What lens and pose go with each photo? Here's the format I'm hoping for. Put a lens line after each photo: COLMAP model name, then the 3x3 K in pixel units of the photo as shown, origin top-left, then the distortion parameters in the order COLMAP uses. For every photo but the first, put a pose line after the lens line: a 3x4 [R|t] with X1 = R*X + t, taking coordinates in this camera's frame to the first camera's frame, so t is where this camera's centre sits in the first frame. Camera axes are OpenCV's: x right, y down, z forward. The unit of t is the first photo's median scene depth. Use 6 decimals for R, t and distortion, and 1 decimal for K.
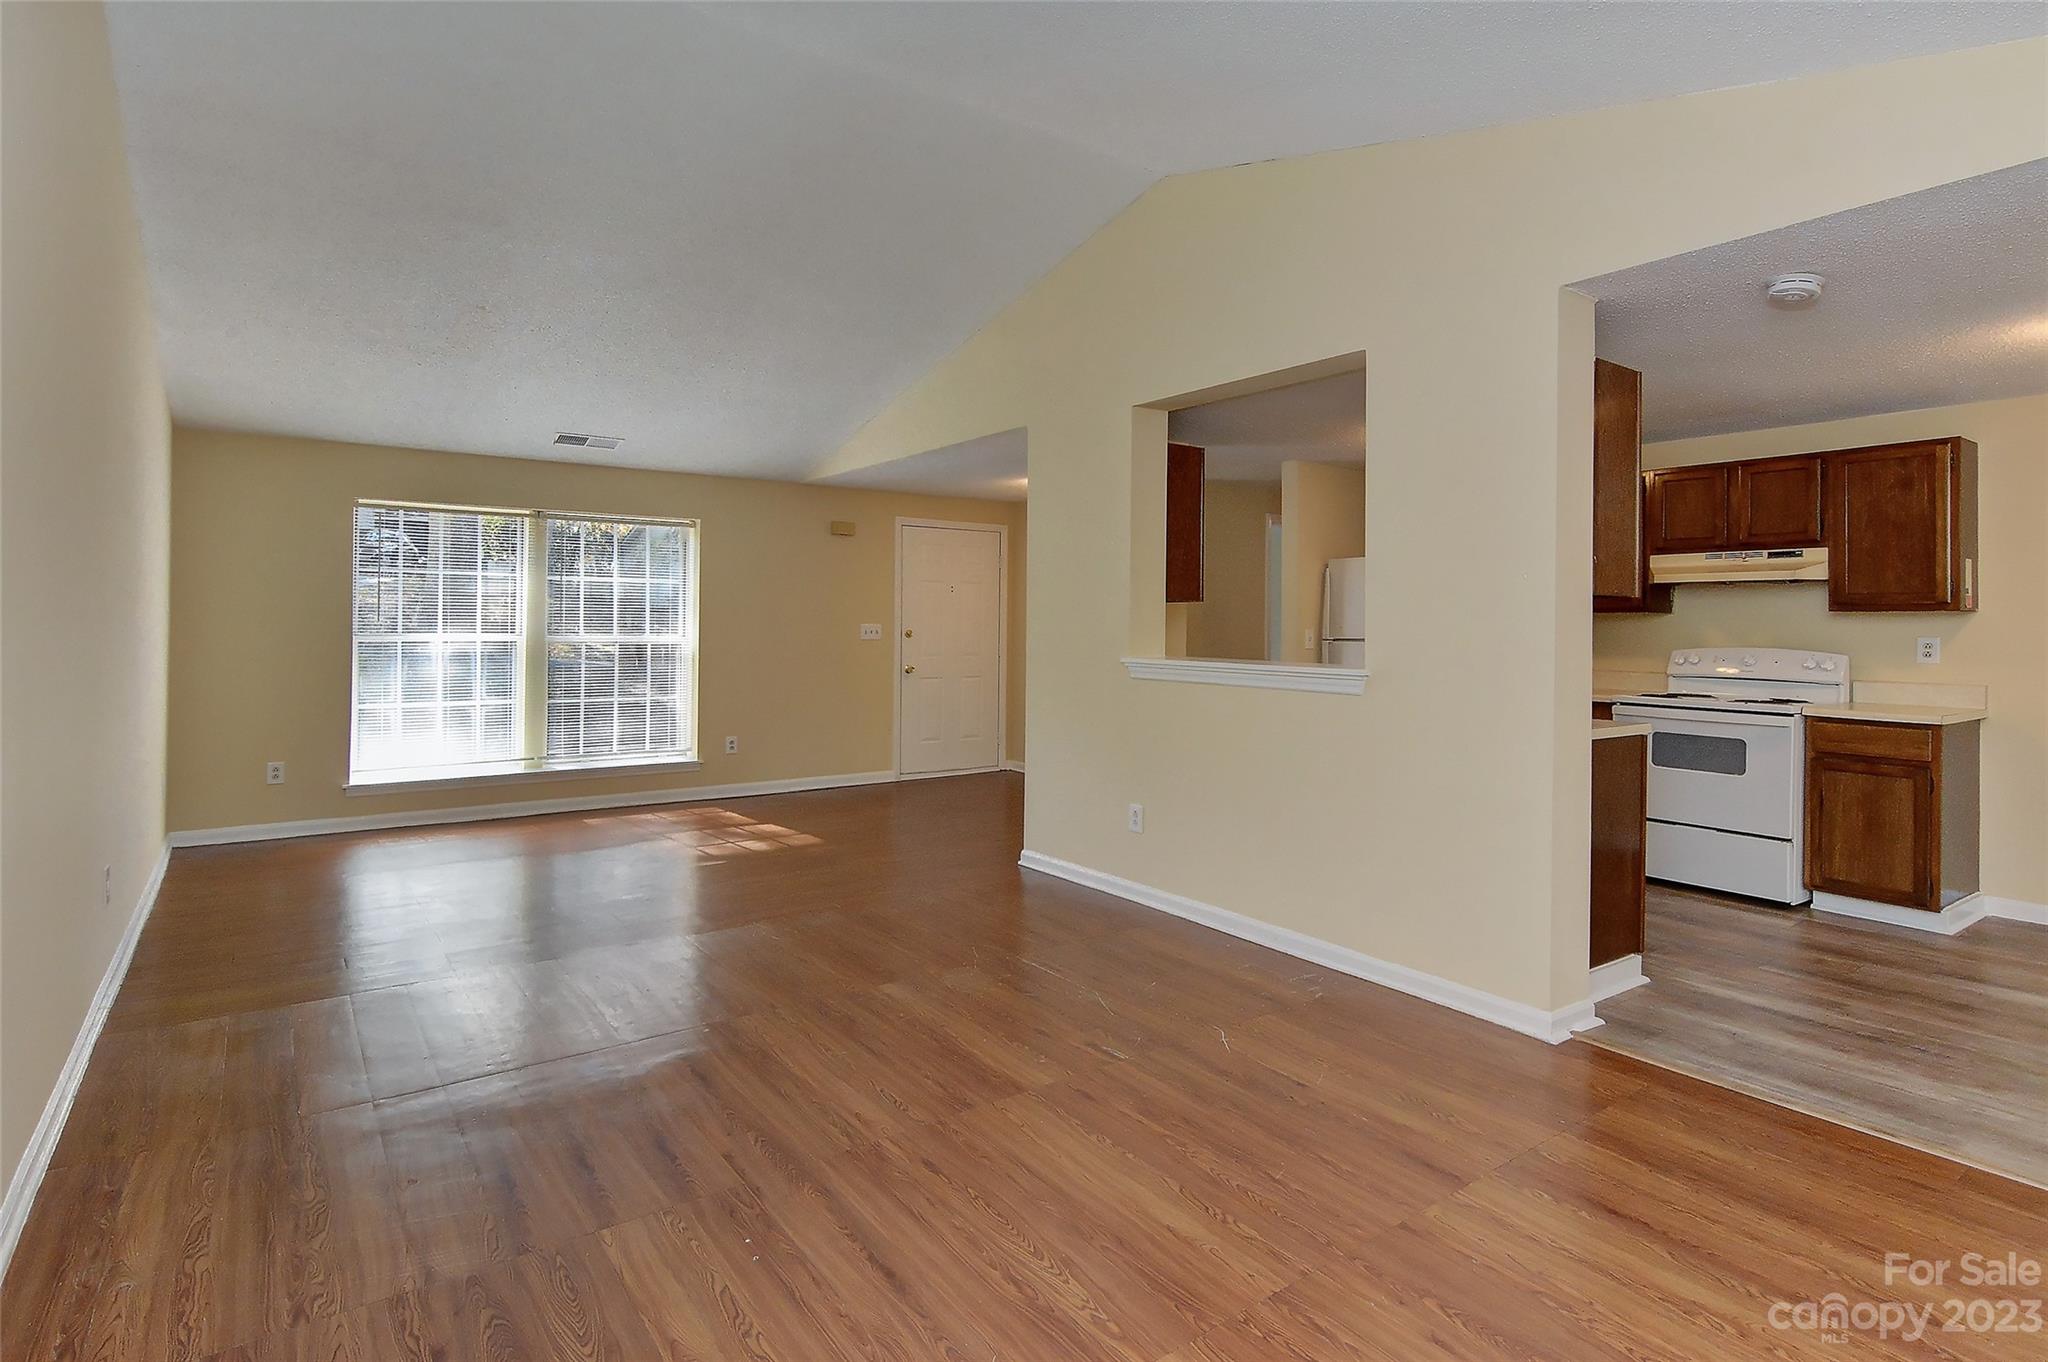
lens RADIAL K [[1026.0, 0, 1068.3], [0, 1026.0, 620.1], [0, 0, 1]] dist [0.014930, -0.003939]
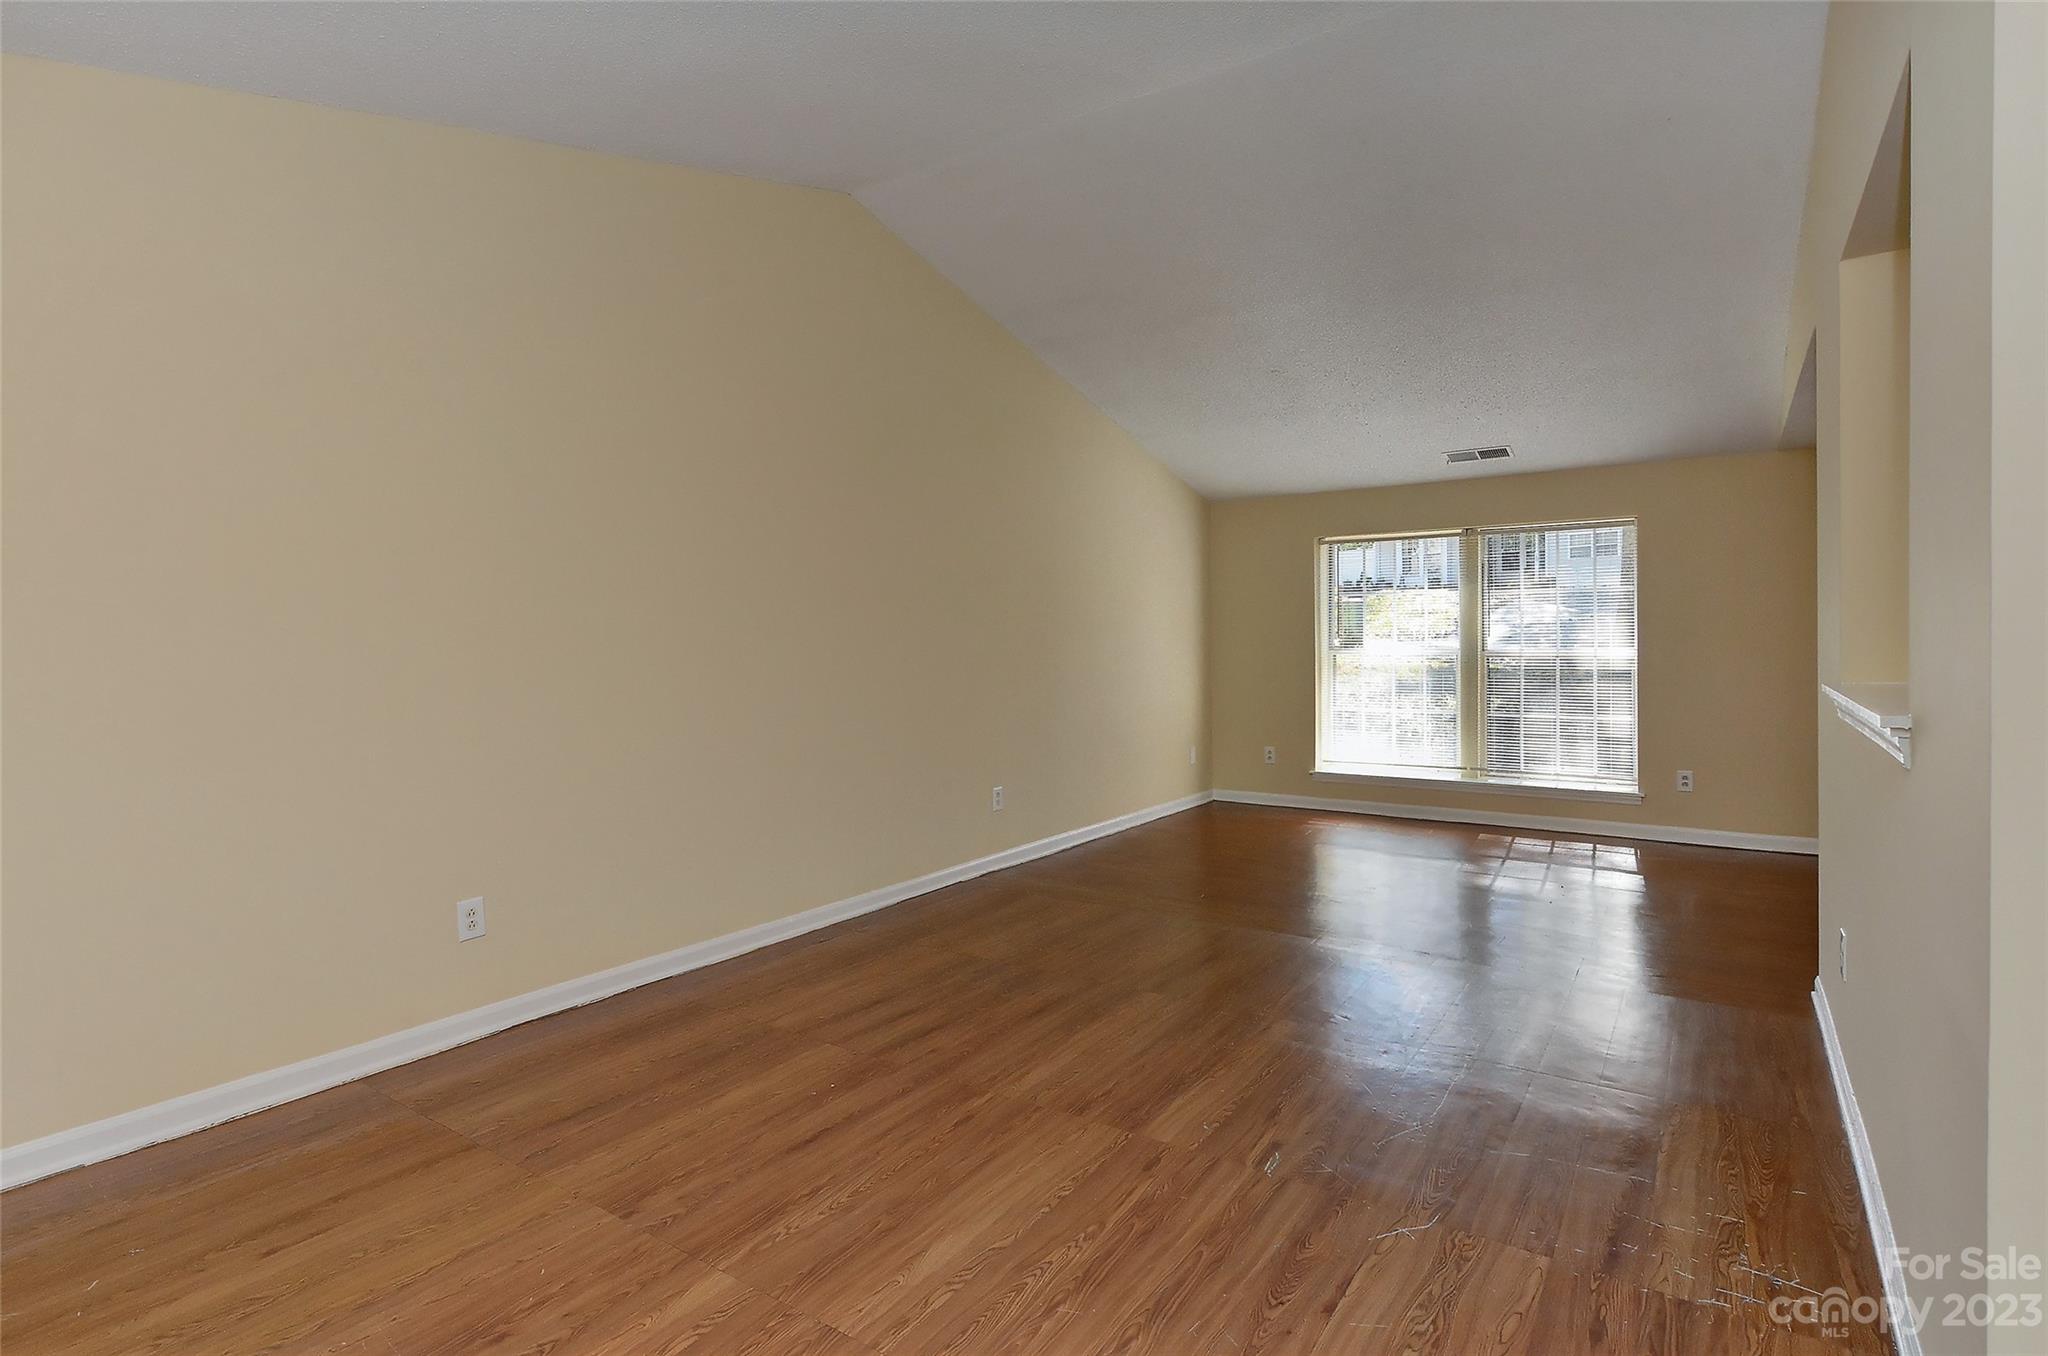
lens RADIAL K [[1026.0, 0, 1006.4], [0, 1026.0, 665.5], [0, 0, 1]] dist [0.014930, -0.003939]
pose [[0.305543, 0.007412, -0.952150, 0.348538], [0.019766, 0.999705, 0.014125, 0.006707], [0.951973, -0.023136, 0.305306, 0.261856]]
